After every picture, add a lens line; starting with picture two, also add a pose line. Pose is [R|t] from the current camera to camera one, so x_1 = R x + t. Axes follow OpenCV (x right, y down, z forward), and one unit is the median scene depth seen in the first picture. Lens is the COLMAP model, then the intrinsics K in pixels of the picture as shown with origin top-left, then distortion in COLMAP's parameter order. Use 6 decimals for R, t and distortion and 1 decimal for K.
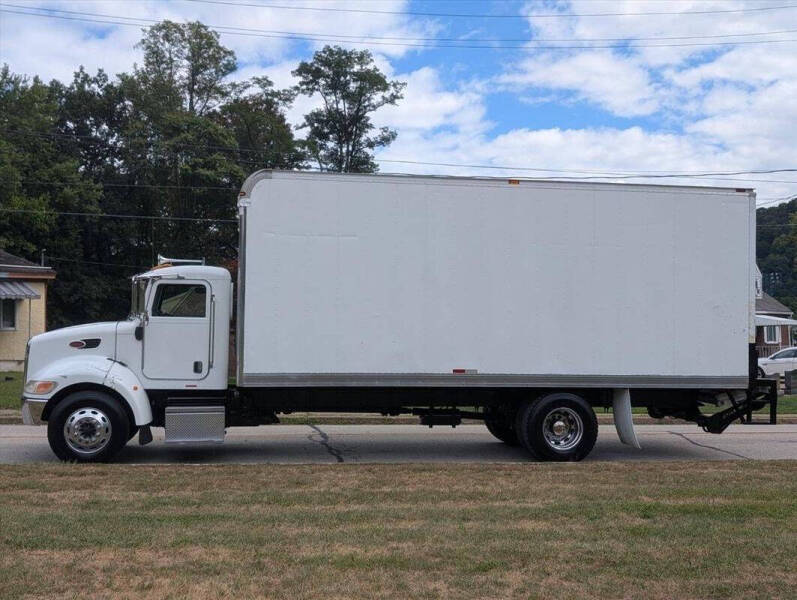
lens RADIAL K [[957.4, 0, 398.5], [0, 957.4, 300.0], [0, 0, 1]] dist [0.014646, 0.018409]
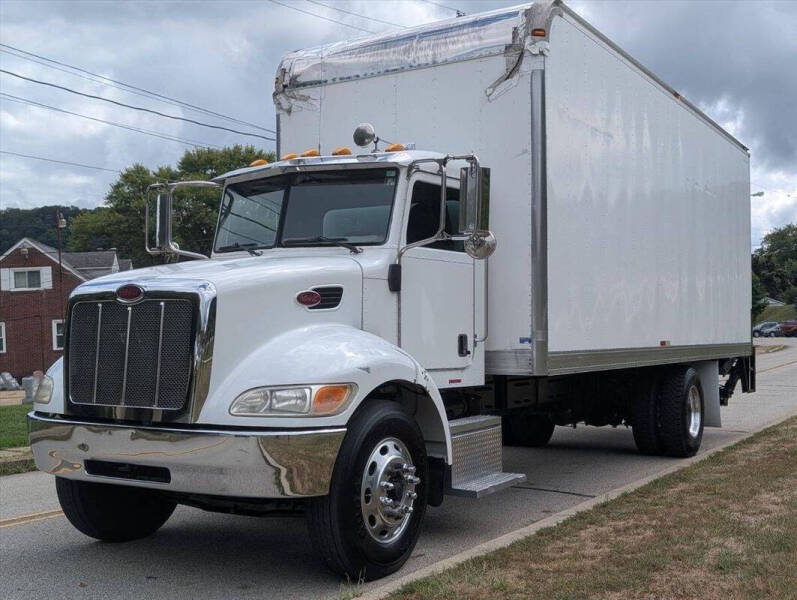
lens RADIAL K [[940.6, 0, 398.5], [0, 940.6, 300.0], [0, 0, 1]] dist [0.123998, -0.347772]
pose [[0.677256, 0.009254, 0.735689, -0.618460], [-0.000126, 0.999922, -0.012462, 0.051925], [-0.735748, 0.008347, 0.677204, 0.676019]]
